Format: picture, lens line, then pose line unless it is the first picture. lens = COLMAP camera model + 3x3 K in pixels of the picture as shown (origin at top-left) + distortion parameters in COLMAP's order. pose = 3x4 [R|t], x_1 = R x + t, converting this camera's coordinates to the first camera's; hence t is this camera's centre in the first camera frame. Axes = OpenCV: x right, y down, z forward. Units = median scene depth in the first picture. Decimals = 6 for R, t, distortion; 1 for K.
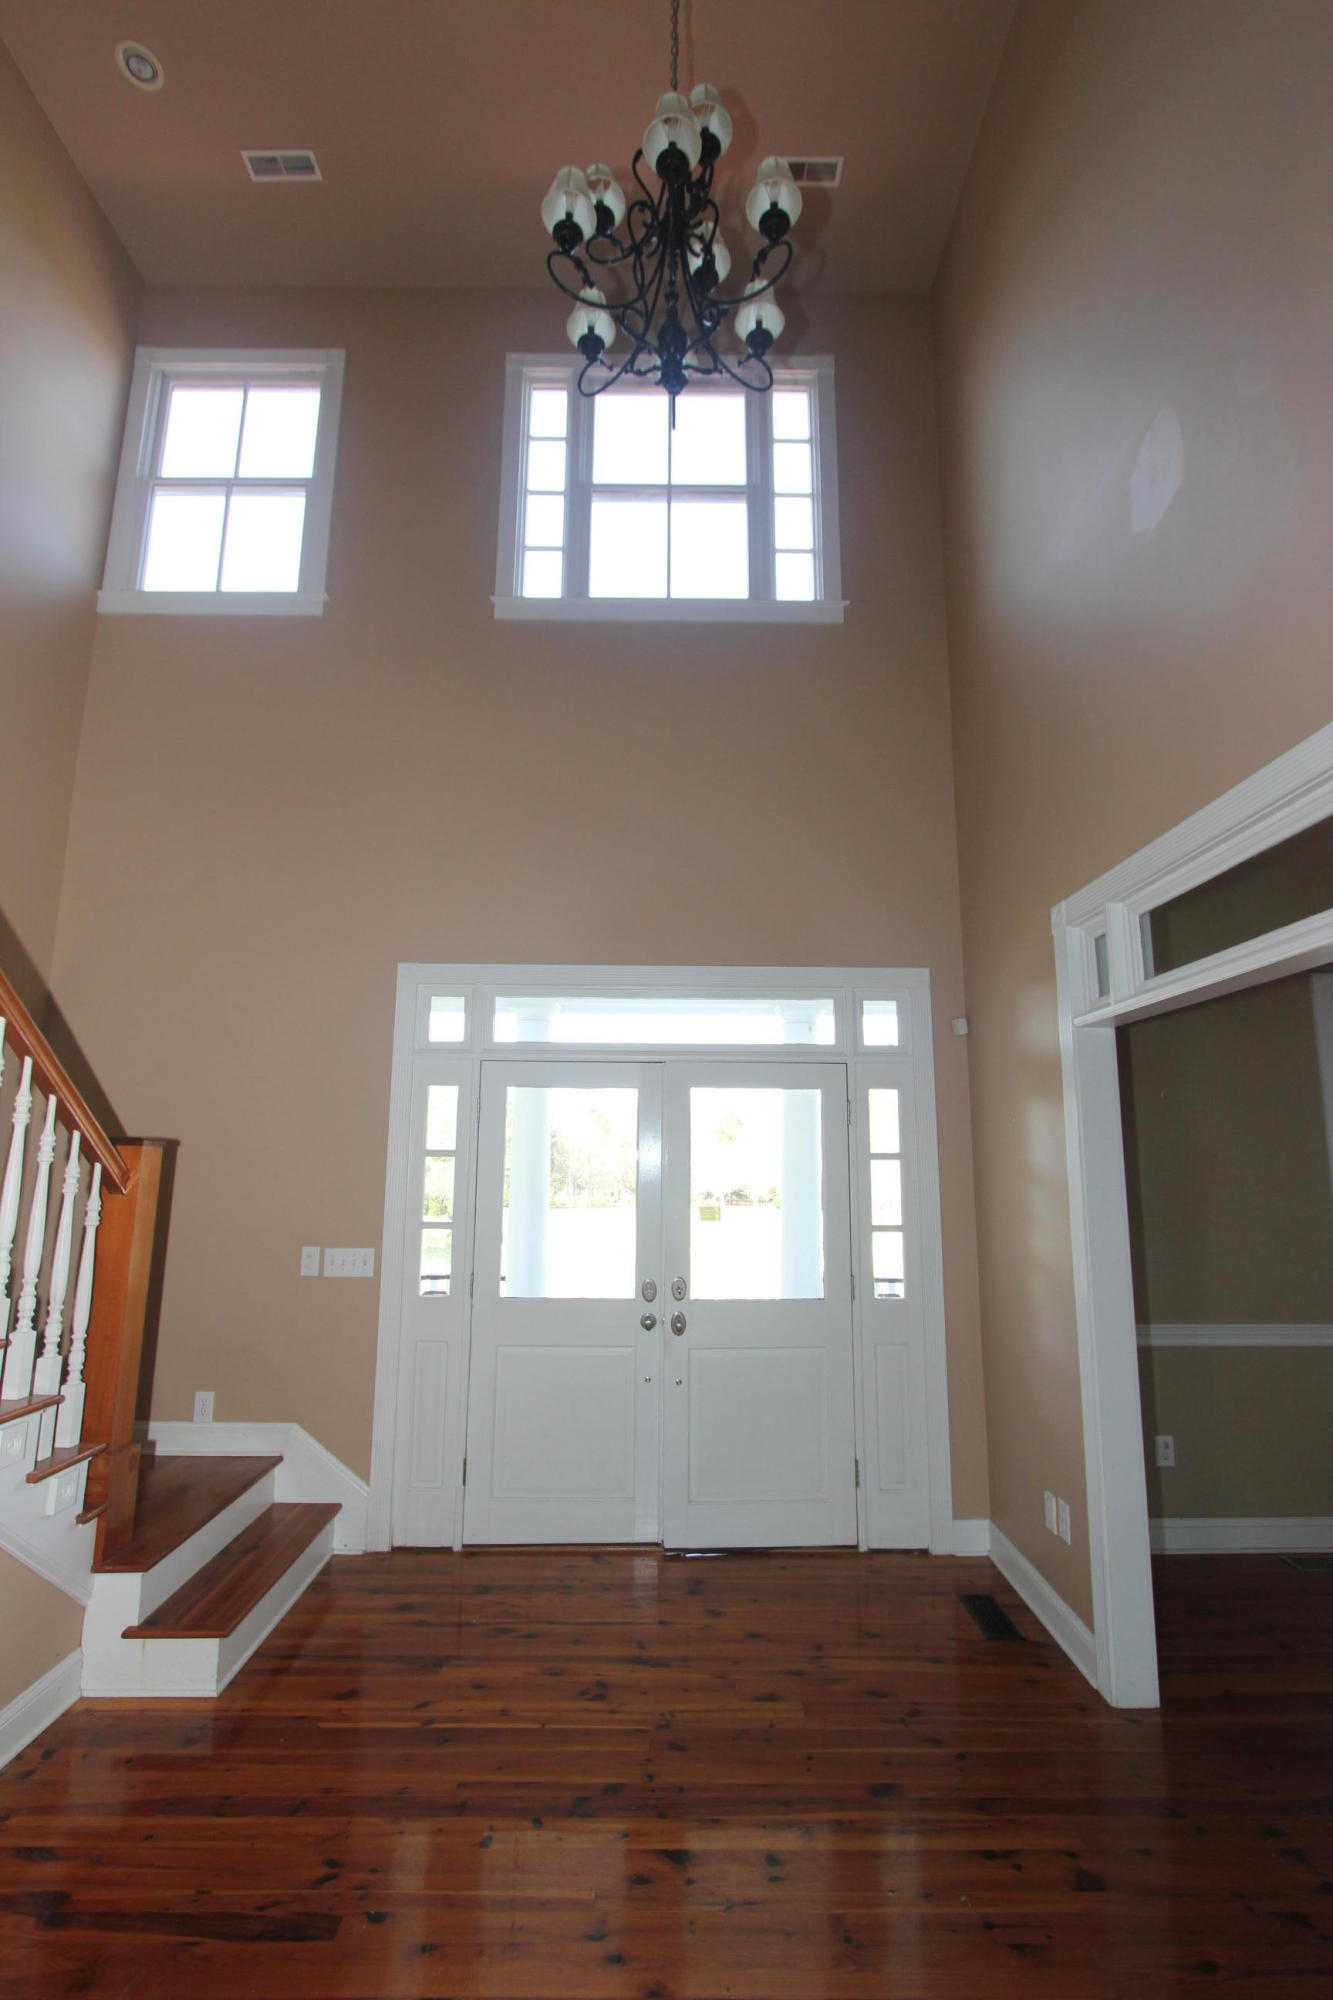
lens RADIAL K [[933.7, 0, 665.1], [0, 933.7, 1009.3], [0, 0, 1]] dist [-0.023073, 0.005160]
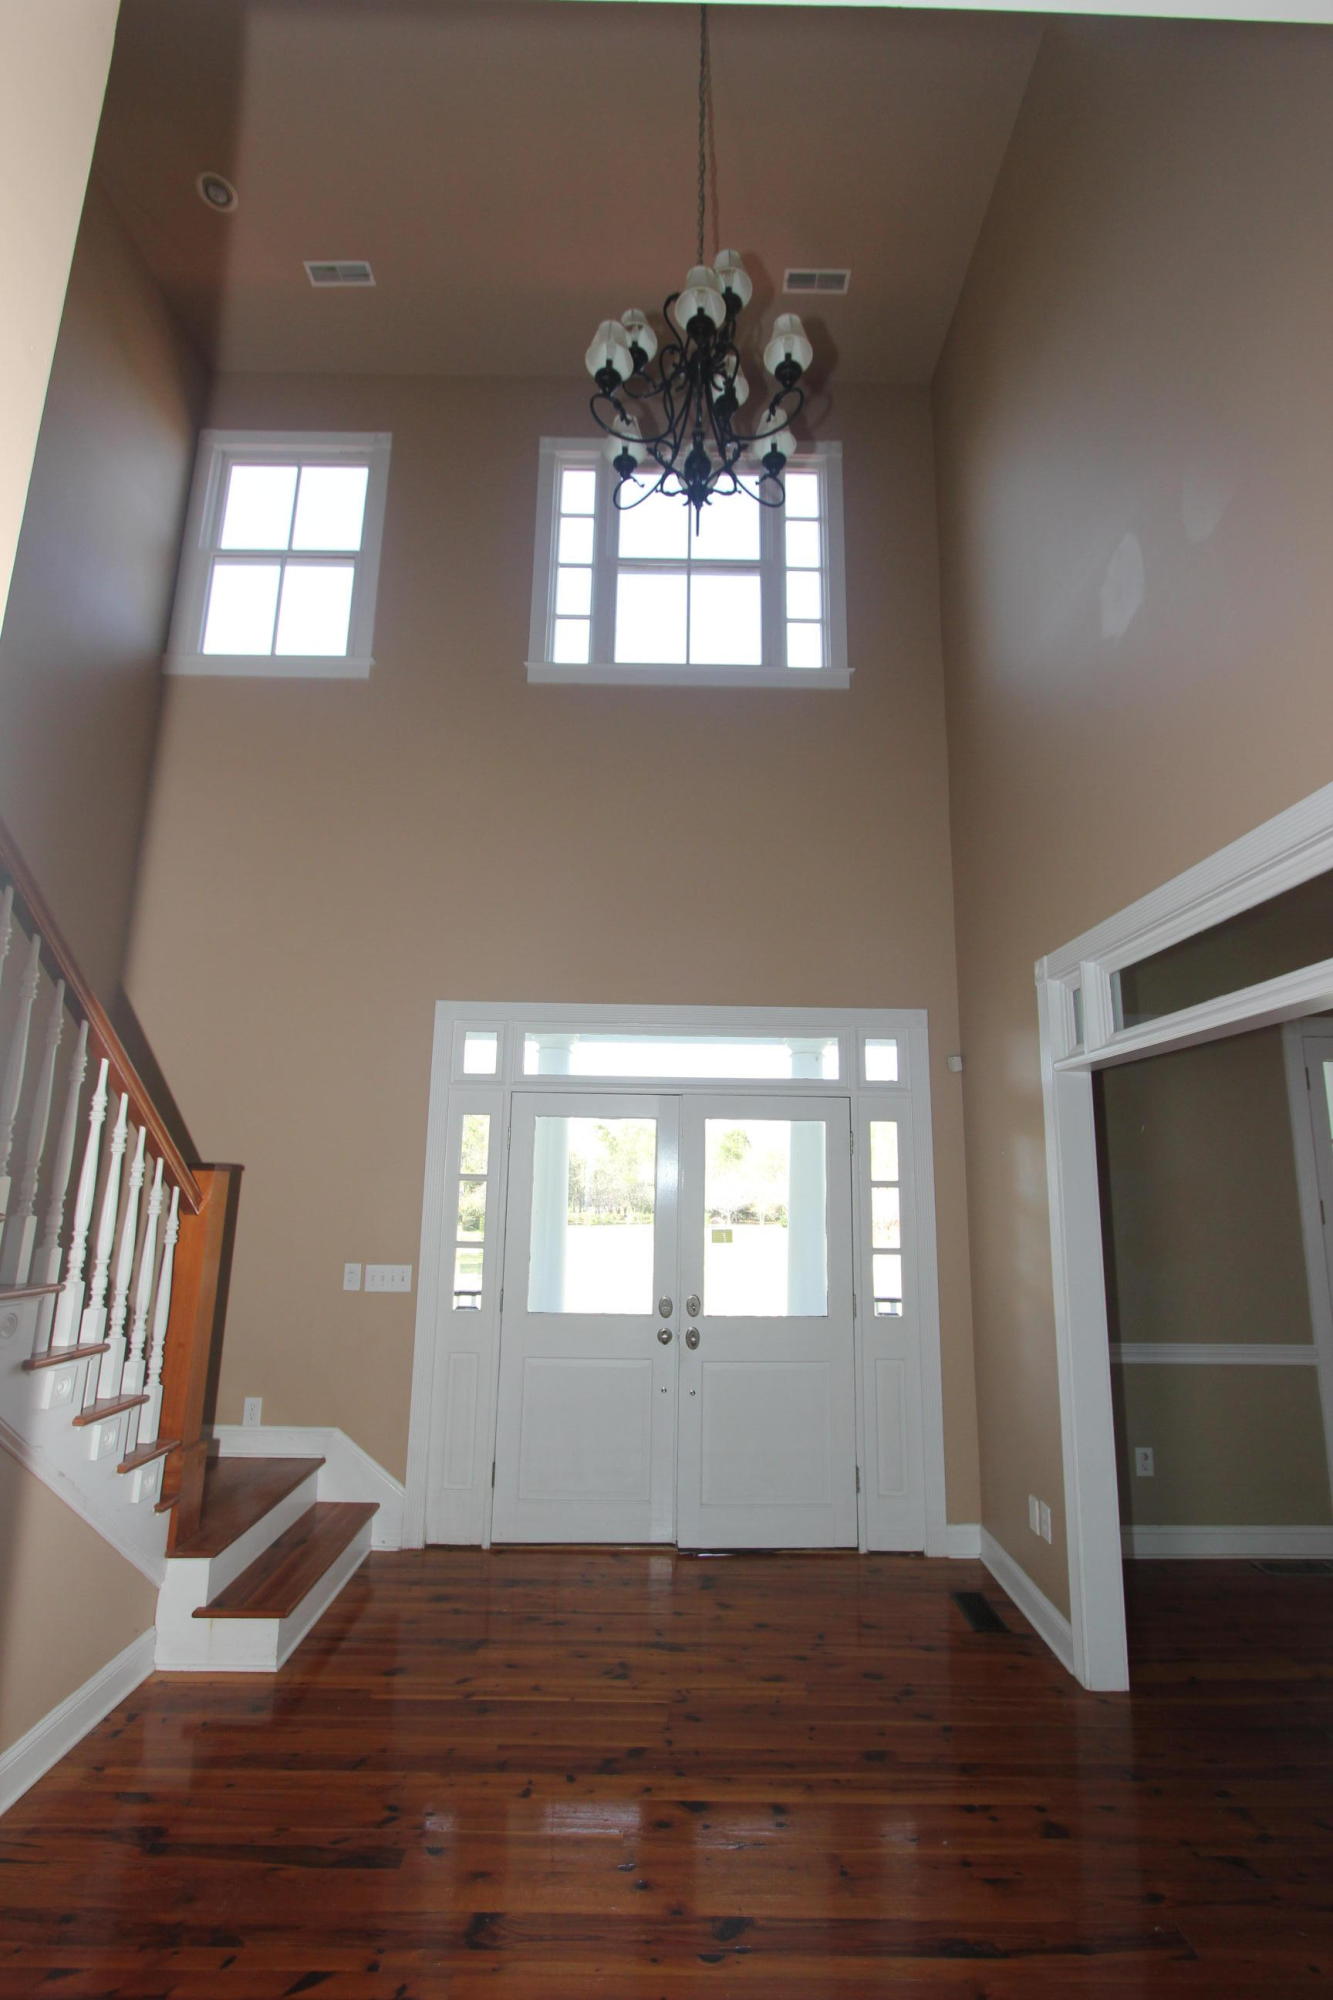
lens RADIAL K [[933.7, 0, 668.5], [0, 933.7, 1003.7], [0, 0, 1]] dist [-0.023073, 0.005160]
pose [[0.999954, 0.008598, -0.004211, -0.012438], [-0.008694, 0.999689, -0.023376, -0.024295], [0.004009, 0.023412, 0.999718, -0.087402]]
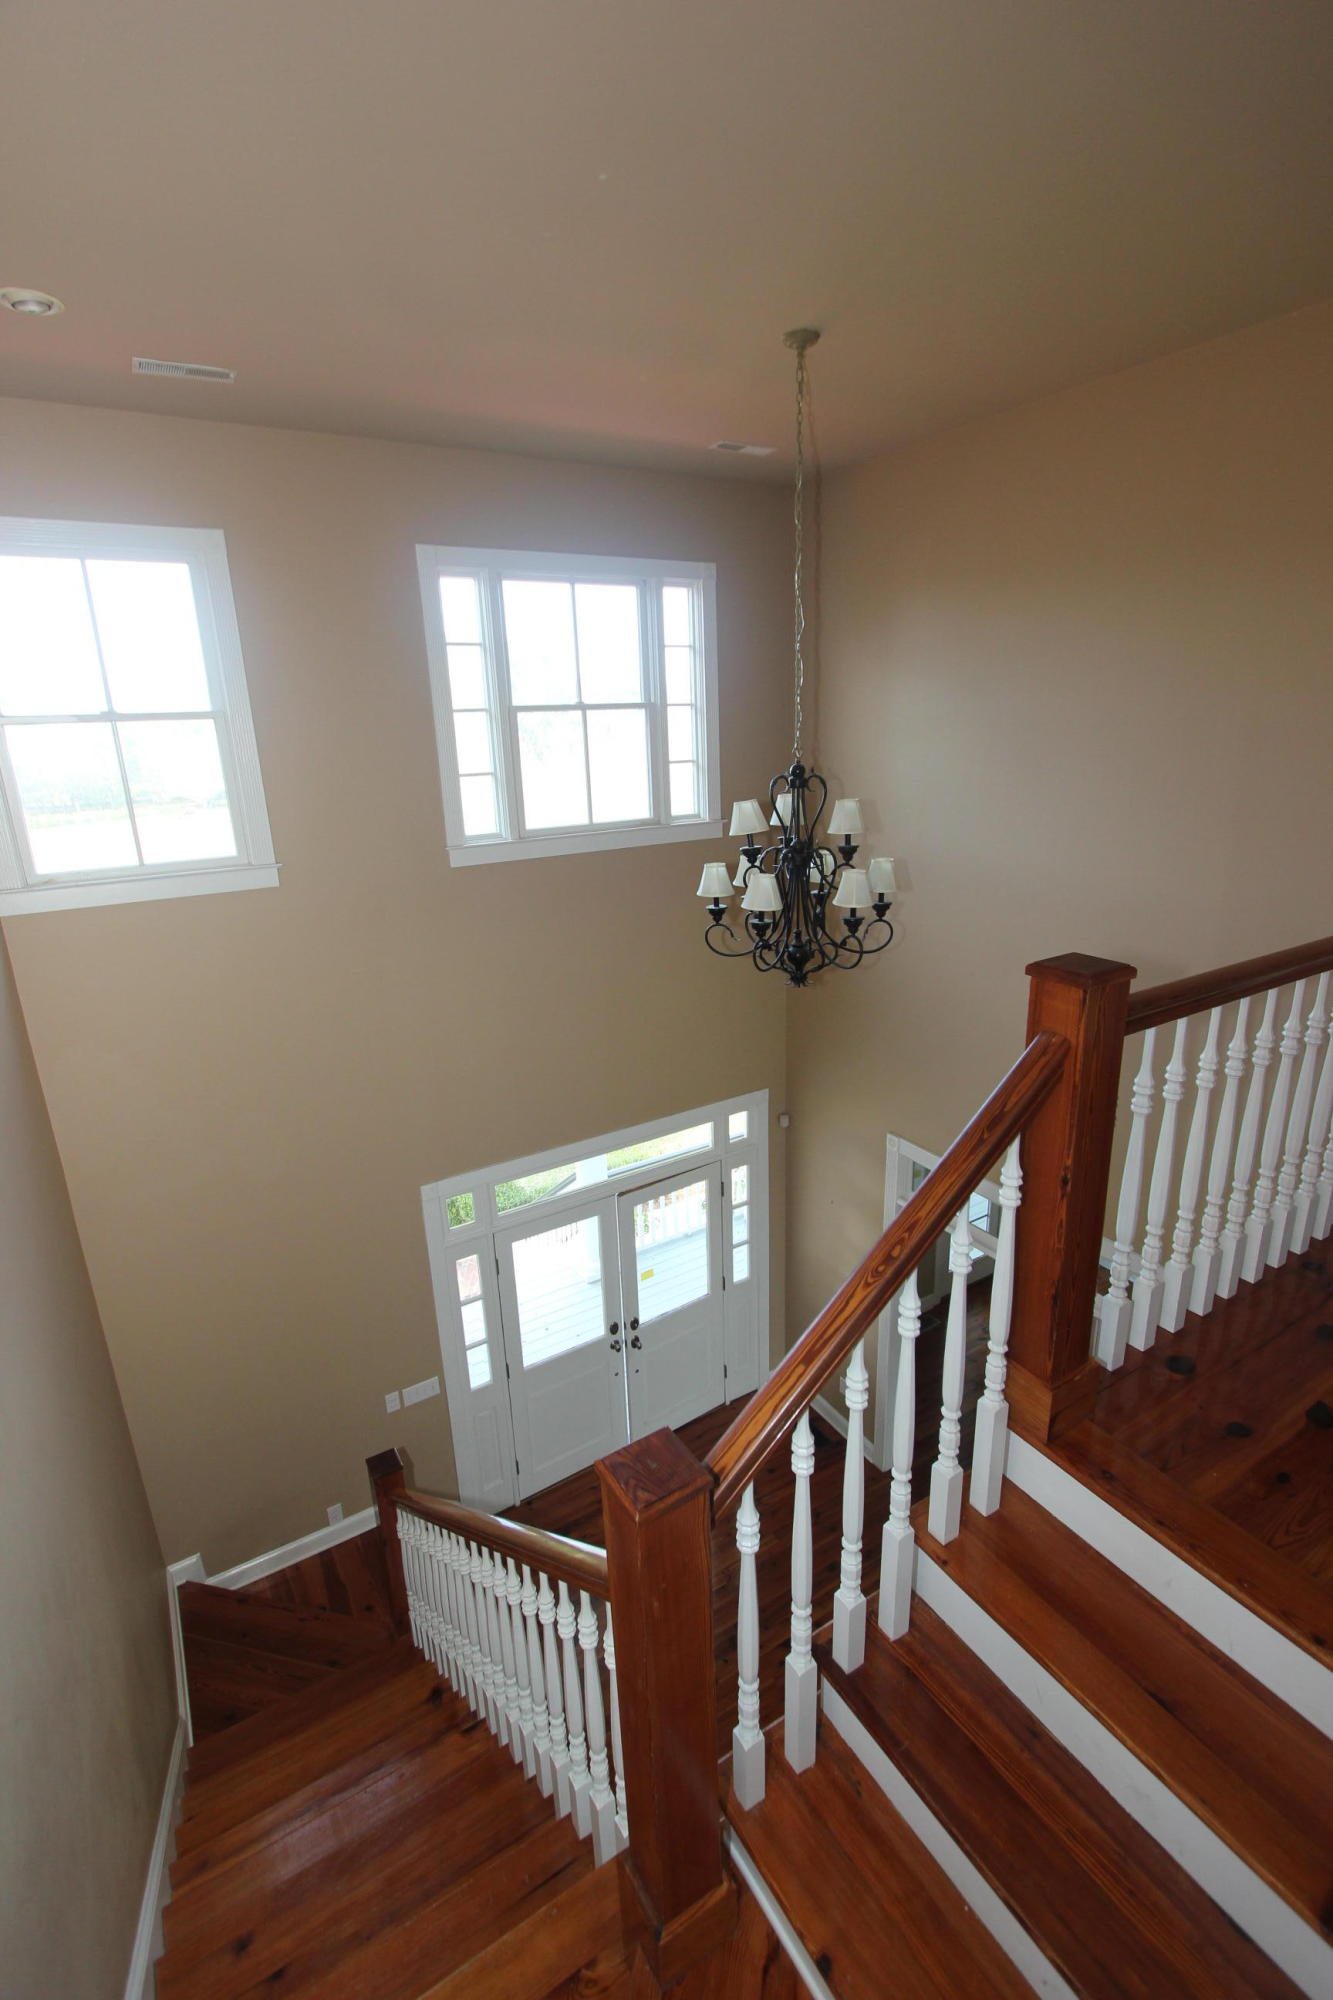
lens RADIAL K [[933.7, 0, 675.0], [0, 933.7, 998.2], [0, 0, 1]] dist [-0.023073, 0.005160]
pose [[0.854724, -0.185750, 0.484709, -0.577567], [-0.053707, 0.897124, 0.438501, -0.871166], [-0.516296, -0.400830, 0.756818, 0.001680]]
